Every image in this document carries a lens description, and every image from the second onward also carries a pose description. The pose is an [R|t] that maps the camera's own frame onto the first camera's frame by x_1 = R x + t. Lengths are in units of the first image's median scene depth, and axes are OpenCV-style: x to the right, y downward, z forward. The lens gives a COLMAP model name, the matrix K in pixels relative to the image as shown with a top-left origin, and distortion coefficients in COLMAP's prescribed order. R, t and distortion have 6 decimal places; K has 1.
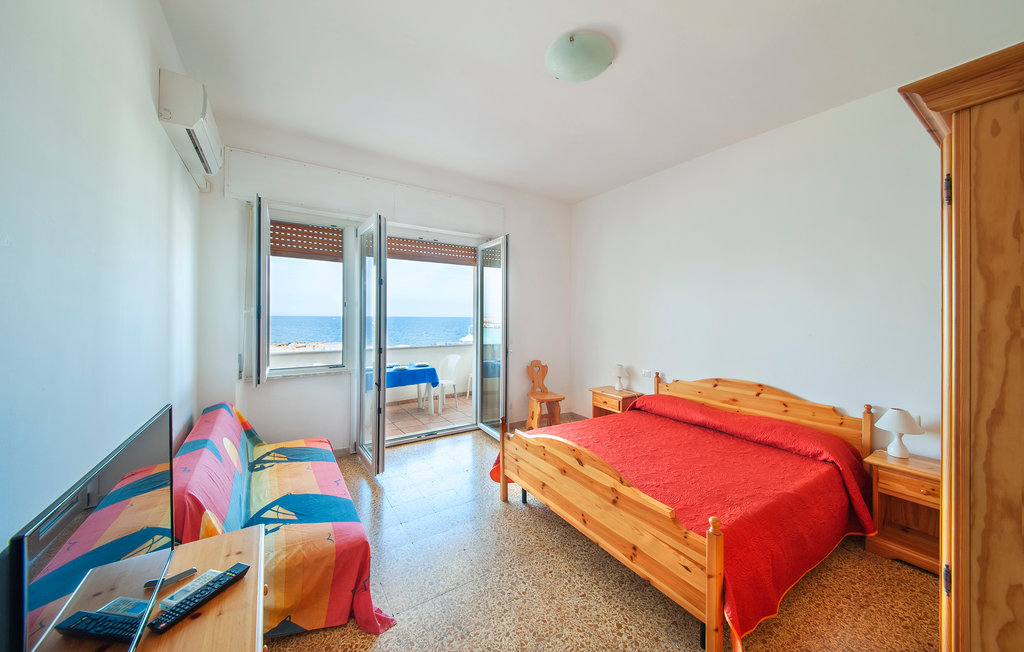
lens RADIAL K [[360.9, 0, 508.0], [0, 360.9, 316.2], [0, 0, 1]] dist [0.000454, -0.000133]
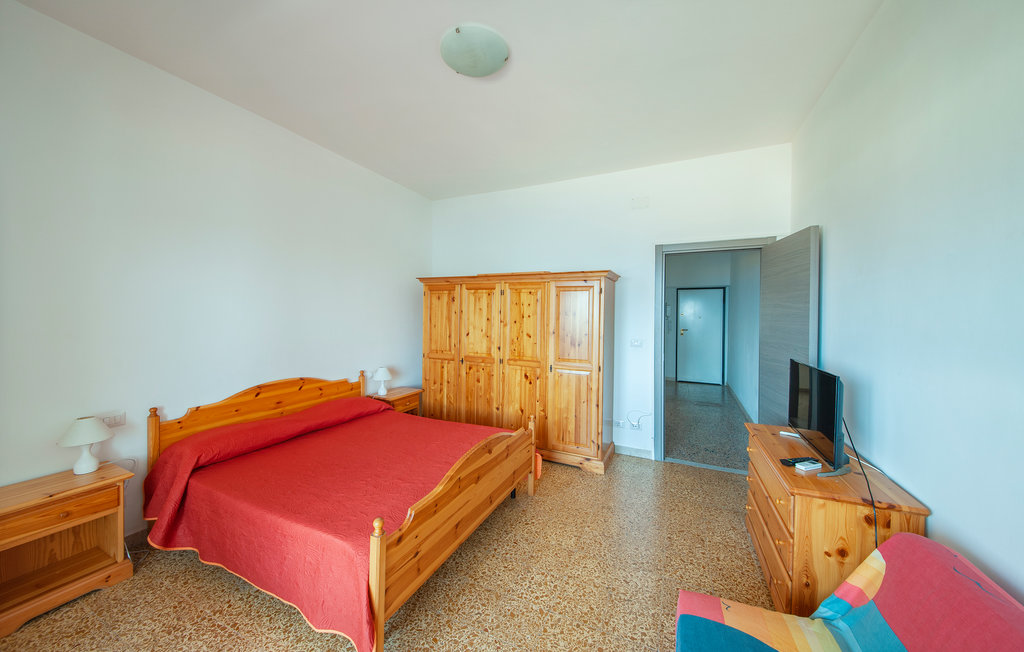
lens RADIAL K [[360.9, 0, 508.0], [0, 360.9, 316.2], [0, 0, 1]] dist [0.000454, -0.000133]
pose [[-0.541652, -0.020251, 0.840359, -0.621858], [-0.013424, 0.999791, 0.015441, -0.018631], [-0.840496, -0.002917, -0.541810, 1.311981]]
